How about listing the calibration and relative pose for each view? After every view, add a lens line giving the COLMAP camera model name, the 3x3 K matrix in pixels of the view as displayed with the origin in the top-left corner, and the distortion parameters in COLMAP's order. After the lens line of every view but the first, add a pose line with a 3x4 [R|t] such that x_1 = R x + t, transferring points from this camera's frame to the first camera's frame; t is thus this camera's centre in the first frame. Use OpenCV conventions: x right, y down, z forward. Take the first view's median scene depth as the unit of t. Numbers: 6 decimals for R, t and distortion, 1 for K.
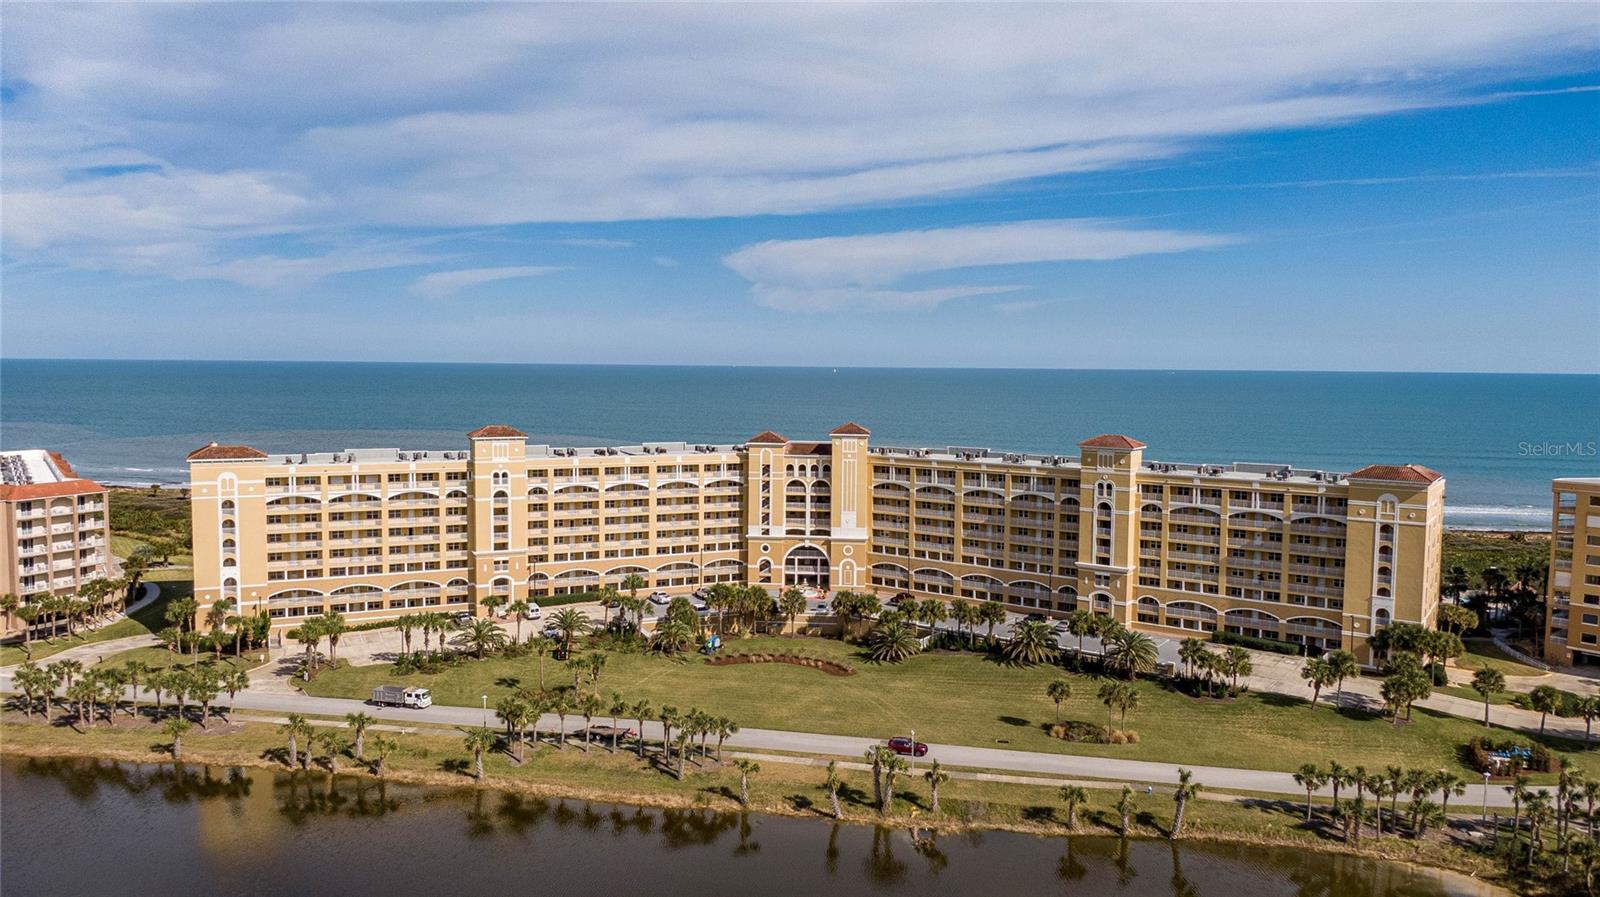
lens RADIAL K [[1152.3, 0, 805.3], [0, 1152.3, 446.9], [0, 0, 1]] dist [0.056309, -0.107301]
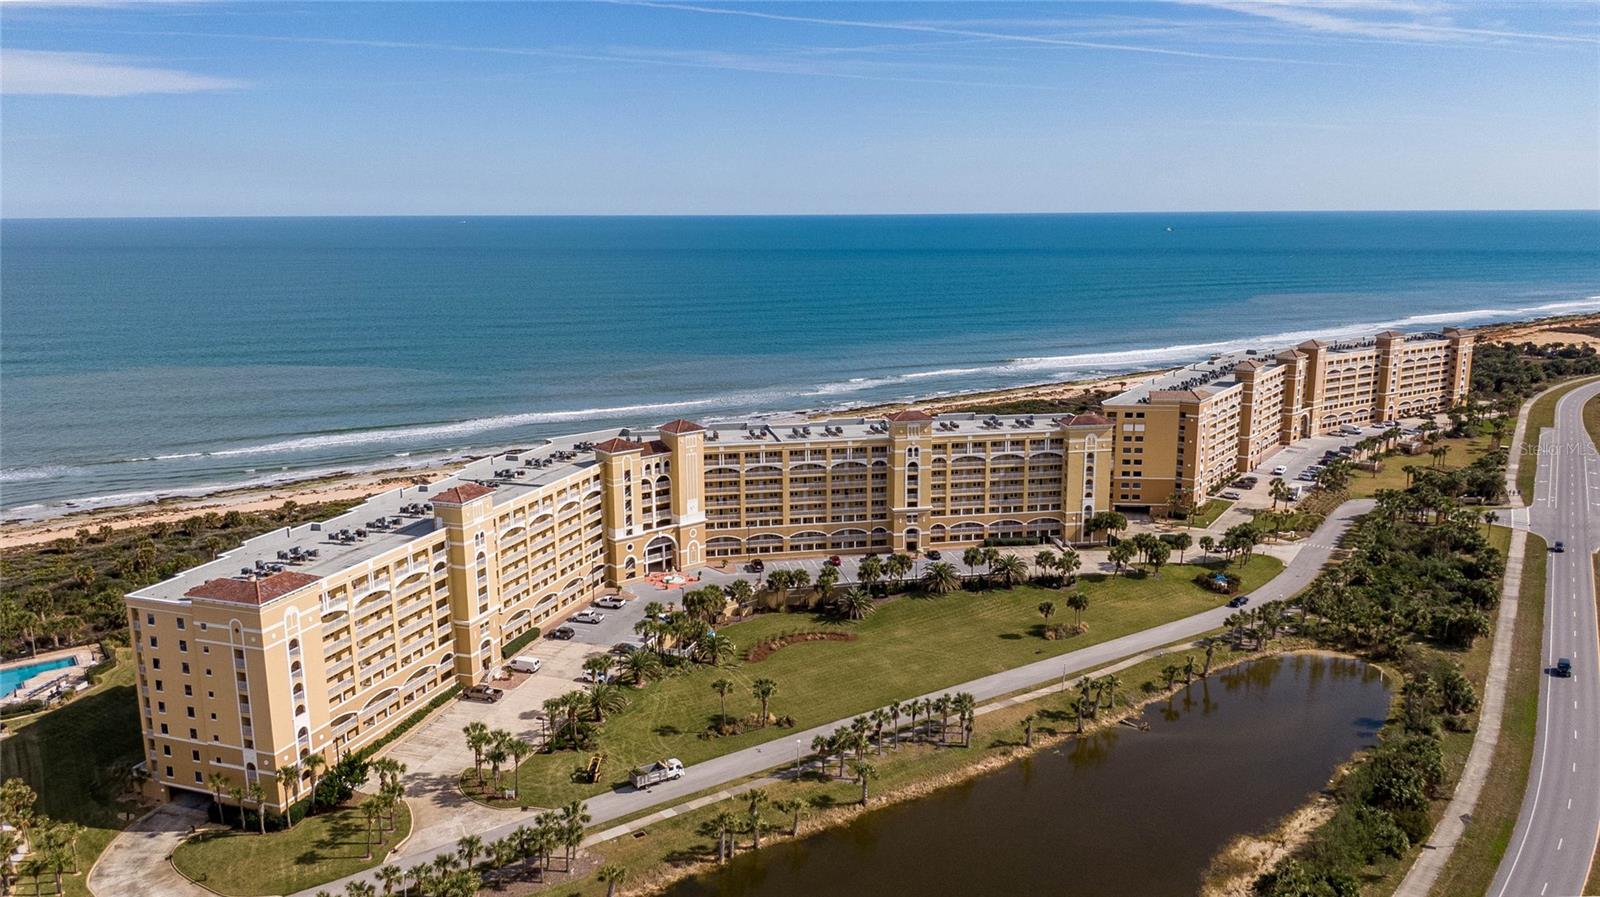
lens RADIAL K [[1164.3, 0, 806.4], [0, 1164.3, 445.0], [0, 0, 1]] dist [0.063358, -0.103841]
pose [[0.692098, -0.155060, 0.704951, -0.779328], [0.065289, 0.986098, 0.152801, -0.186454], [-0.718844, -0.059728, 0.692600, 0.158165]]
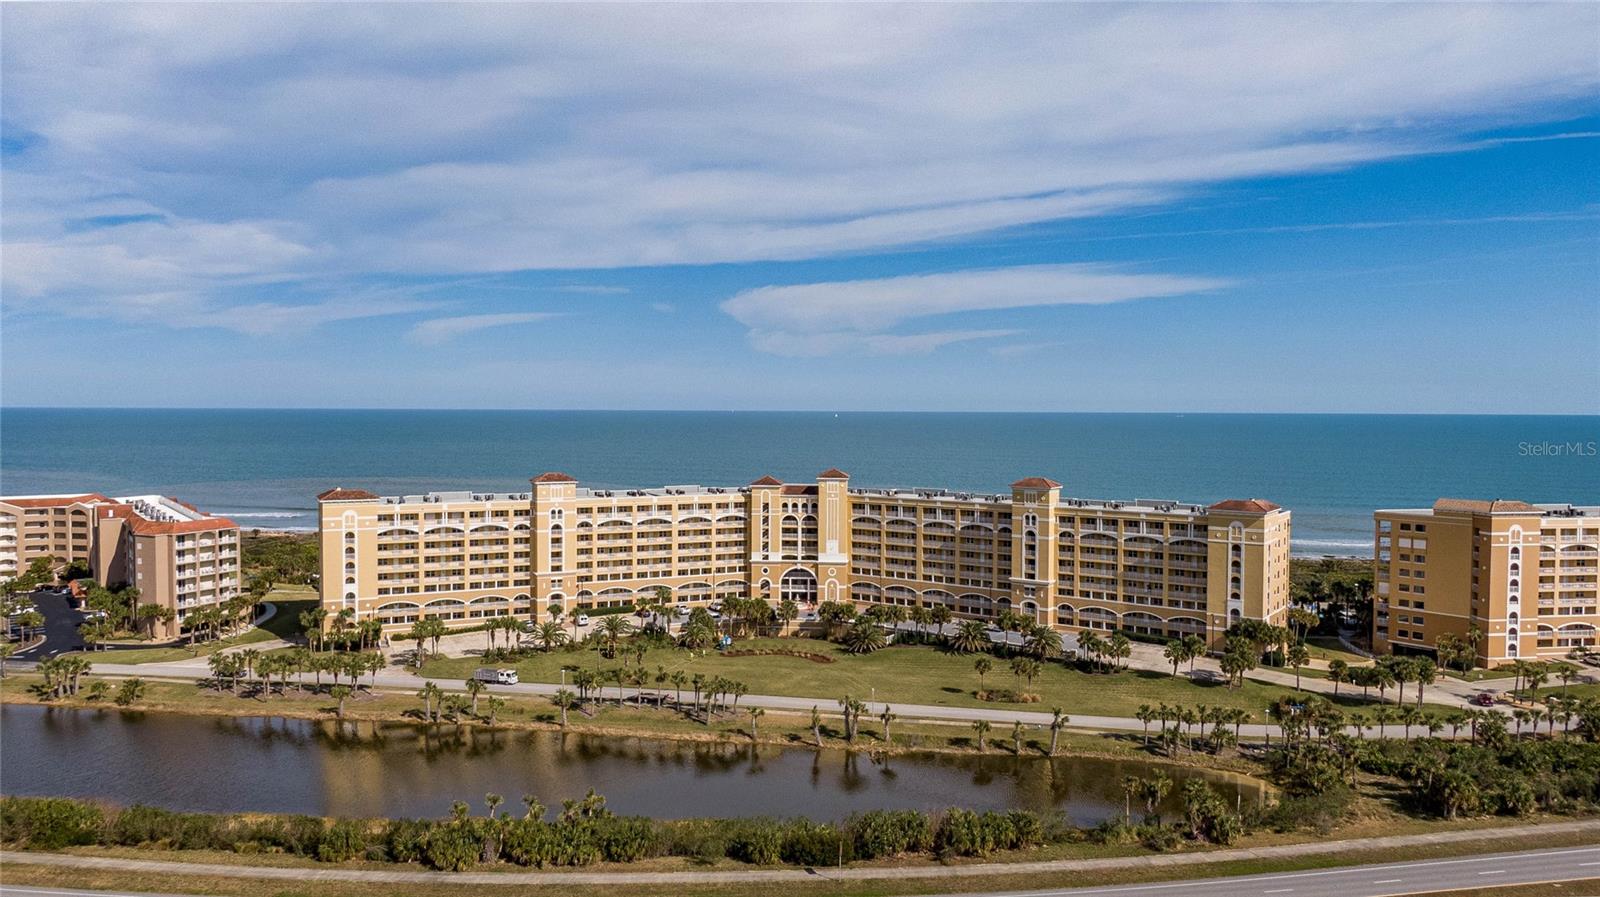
lens RADIAL K [[1164.3, 0, 806.4], [0, 1164.3, 445.0], [0, 0, 1]] dist [0.063358, -0.103841]
pose [[0.999972, -0.005127, 0.005416, 0.003892], [0.005337, 0.999208, -0.039443, 0.003248], [-0.005209, 0.039471, 0.999207, -0.297597]]
